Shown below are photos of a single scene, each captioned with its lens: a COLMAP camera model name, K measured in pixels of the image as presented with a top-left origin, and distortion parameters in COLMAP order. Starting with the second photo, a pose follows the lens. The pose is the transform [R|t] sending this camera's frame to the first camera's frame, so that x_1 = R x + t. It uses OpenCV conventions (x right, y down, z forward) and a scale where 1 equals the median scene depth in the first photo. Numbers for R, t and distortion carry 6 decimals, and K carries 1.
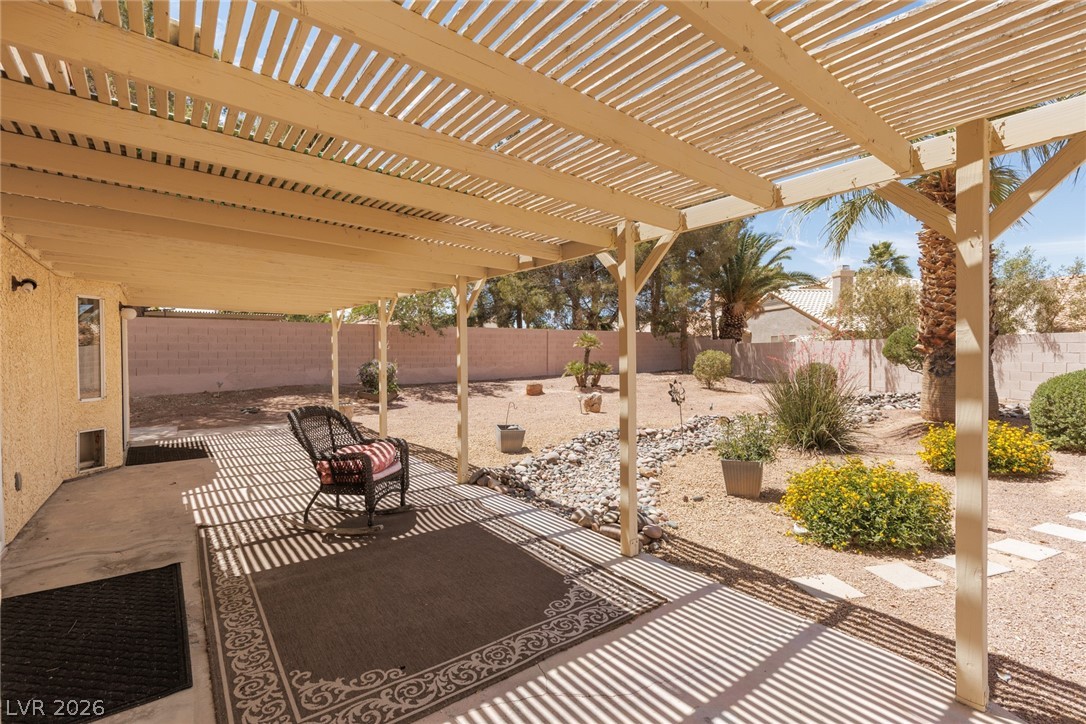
lens RADIAL K [[489.6, 0, 539.7], [0, 489.6, 360.1], [0, 0, 1]] dist [0.004025, -0.000178]
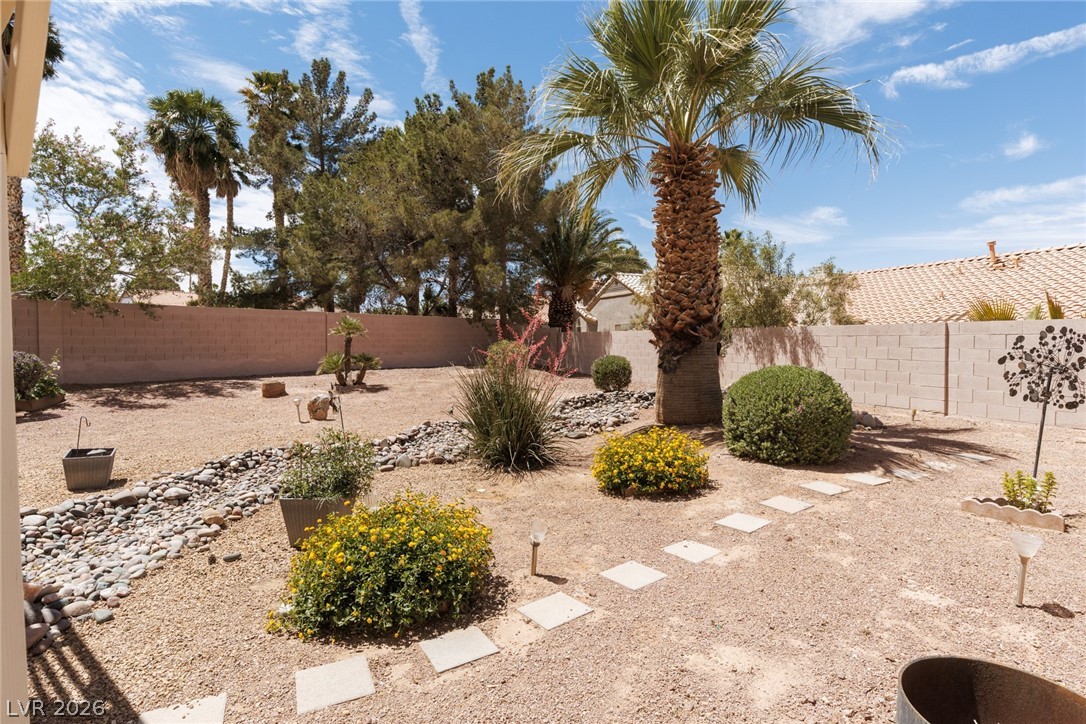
lens RADIAL K [[557.4, 0, 543.4], [0, 557.4, 359.8], [0, 0, 1]] dist [-0.000991, -0.001004]
pose [[0.968312, -0.001515, 0.249739, 0.312226], [-0.003336, 0.999814, 0.018998, -0.008586], [-0.249721, -0.019229, 0.968127, 0.072333]]
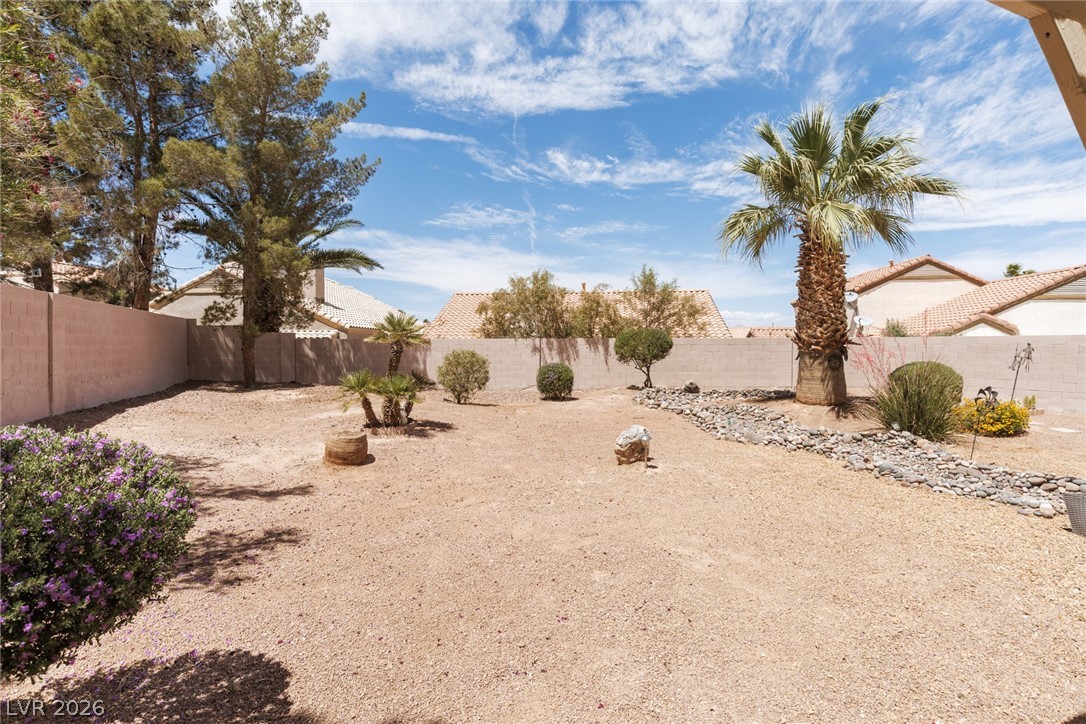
lens RADIAL K [[520.7, 0, 551.8], [0, 520.7, 354.4], [0, 0, 1]] dist [0.001860, 0.000066]
pose [[0.245184, -0.011013, 0.969414, -0.657260], [0.015279, 0.999855, 0.007494, -0.029395], [-0.969356, 0.012974, 0.245317, 1.258374]]
